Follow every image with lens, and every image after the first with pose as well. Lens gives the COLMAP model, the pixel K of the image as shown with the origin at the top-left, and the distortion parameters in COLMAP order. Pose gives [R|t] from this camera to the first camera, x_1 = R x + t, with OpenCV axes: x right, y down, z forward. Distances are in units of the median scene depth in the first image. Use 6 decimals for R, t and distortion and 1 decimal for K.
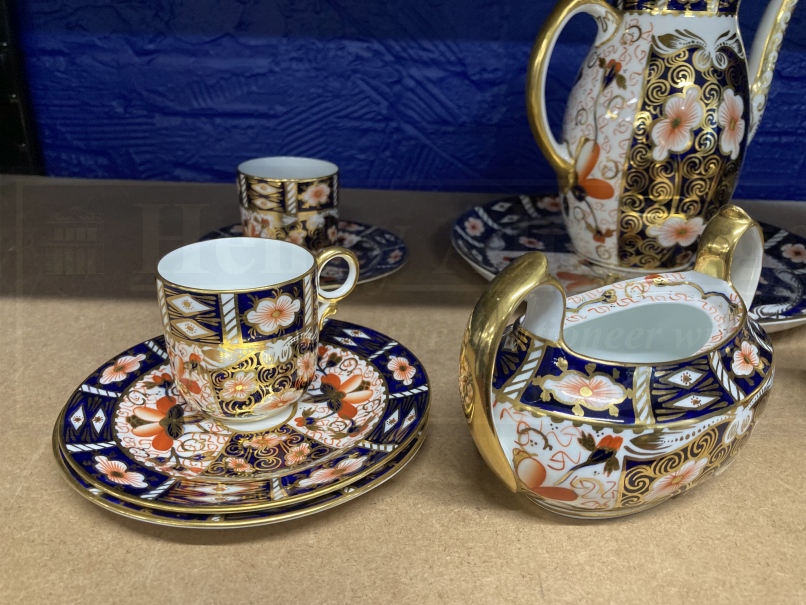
lens RADIAL K [[661.8, 0, 424.4], [0, 661.8, 300.3], [0, 0, 1]] dist [0.049913, -0.090987]
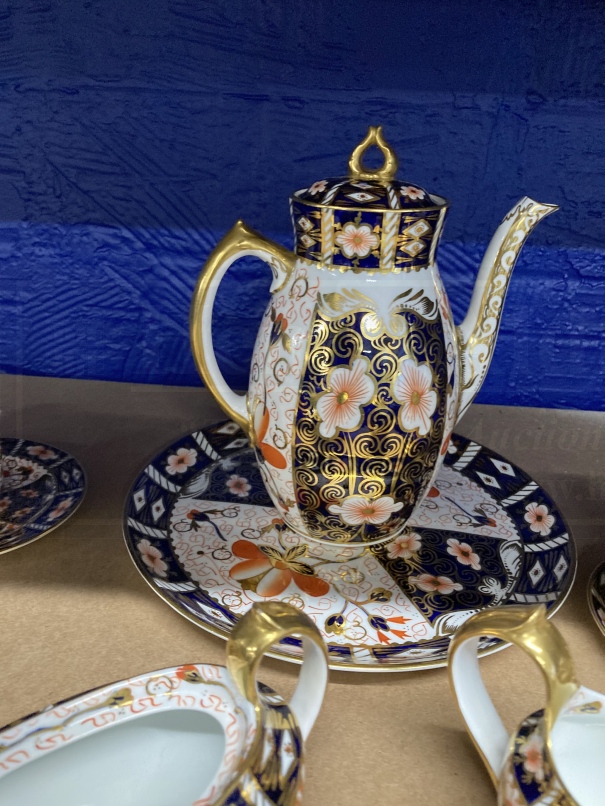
lens RADIAL K [[661.8, 0, 302.5], [0, 661.8, 403.0], [0, 0, 1]] dist [0.049913, -0.090987]
pose [[0.997295, 0.037864, -0.062996, 0.239122], [-0.037312, 0.999255, 0.009905, -0.167294], [0.063324, -0.007527, 0.997965, 0.103535]]
